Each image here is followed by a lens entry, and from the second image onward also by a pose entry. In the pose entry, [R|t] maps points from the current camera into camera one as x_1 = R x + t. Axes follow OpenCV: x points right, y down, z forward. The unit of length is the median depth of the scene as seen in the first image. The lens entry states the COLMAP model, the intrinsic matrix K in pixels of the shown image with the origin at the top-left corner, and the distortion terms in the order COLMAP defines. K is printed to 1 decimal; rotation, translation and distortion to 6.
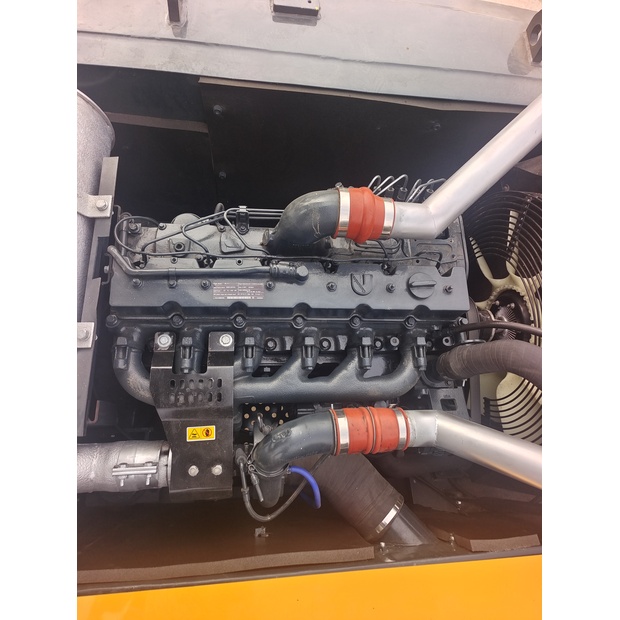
lens RADIAL K [[421.3, 0, 310.3], [0, 421.3, 308.6], [0, 0, 1]] dist [0.050849, -0.026137]
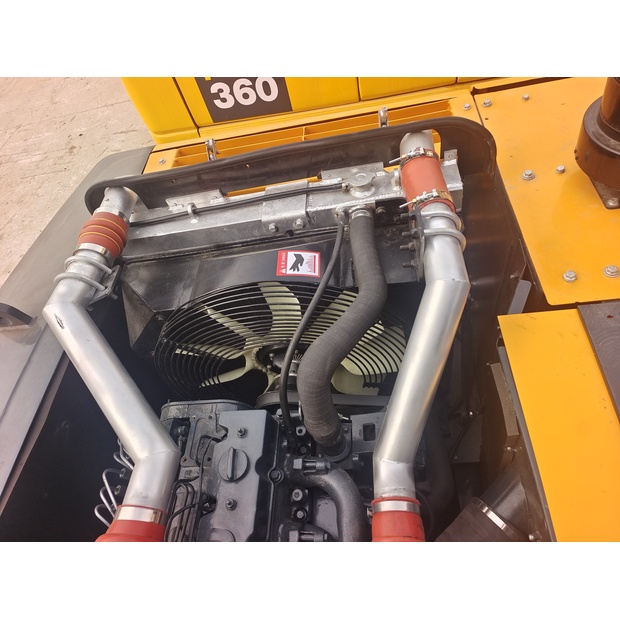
lens RADIAL K [[421.3, 0, 310.3], [0, 421.3, 308.6], [0, 0, 1]] dist [0.050849, -0.026137]
pose [[0.043323, -0.895310, 0.443331, 0.173604], [0.997198, 0.065838, 0.035512, 0.053401], [-0.060982, 0.440550, 0.895654, 0.062507]]
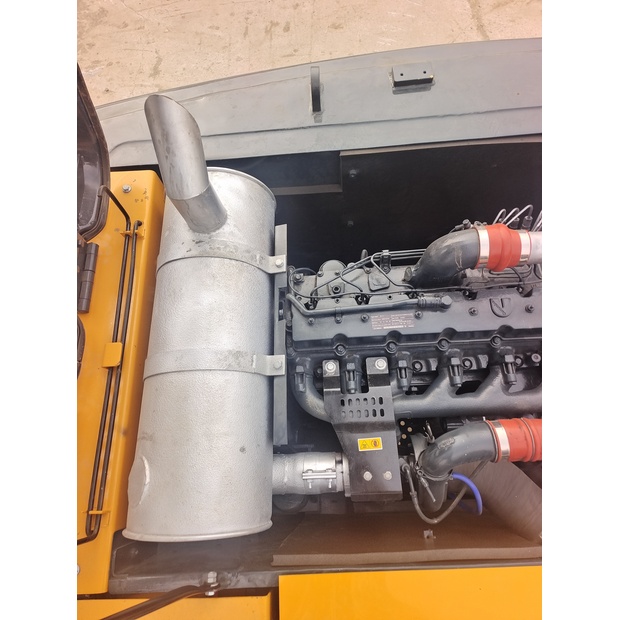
lens RADIAL K [[421.3, 0, 310.3], [0, 421.3, 308.6], [0, 0, 1]] dist [0.050849, -0.026137]
pose [[0.977117, -0.081703, -0.196384, -0.152422], [0.068243, 0.994893, -0.074370, -0.005129], [0.201458, 0.059266, 0.977703, -0.203822]]
